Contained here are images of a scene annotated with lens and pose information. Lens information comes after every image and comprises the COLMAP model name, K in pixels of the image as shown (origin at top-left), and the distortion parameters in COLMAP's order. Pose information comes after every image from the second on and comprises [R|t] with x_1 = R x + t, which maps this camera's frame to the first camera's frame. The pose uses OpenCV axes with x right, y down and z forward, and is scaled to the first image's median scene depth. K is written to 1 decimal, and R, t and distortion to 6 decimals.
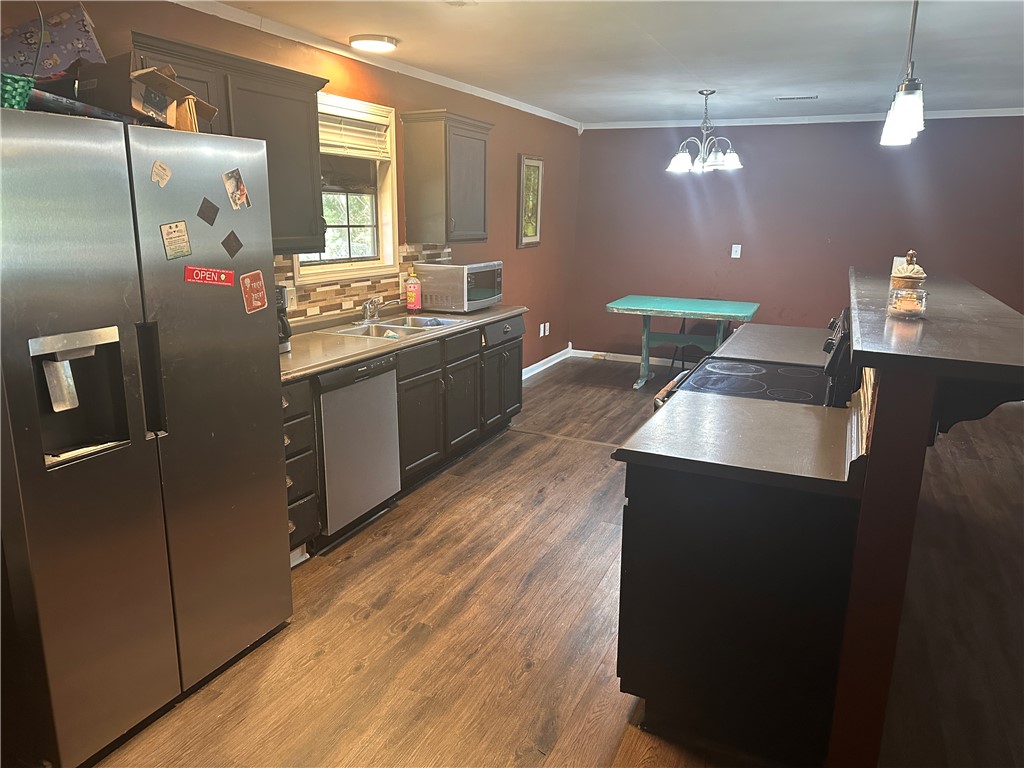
lens RADIAL K [[740.4, 0, 512.8], [0, 740.4, 386.1], [0, 0, 1]] dist [0.102921, -0.079406]
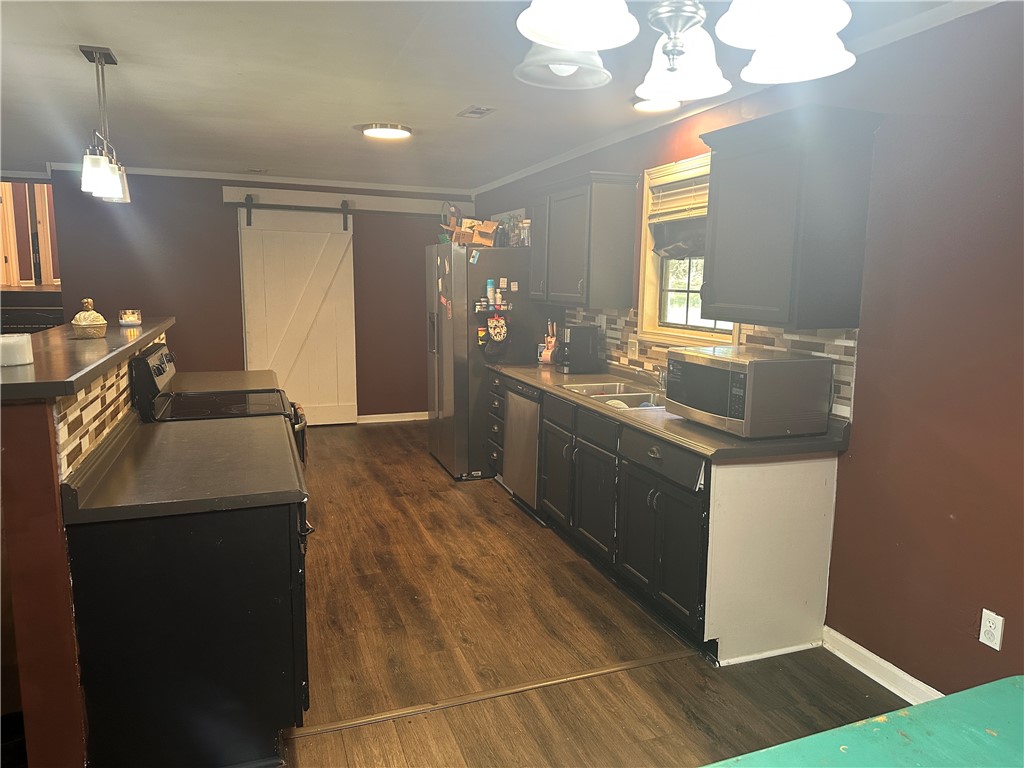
lens RADIAL K [[740.4, 0, 514.4], [0, 740.4, 383.9], [0, 0, 1]] dist [0.102921, -0.079406]
pose [[-0.734730, 0.066036, -0.675137, 0.602480], [-0.184405, 0.938329, 0.292462, -0.353067], [0.652814, 0.339379, -0.677241, 1.596425]]
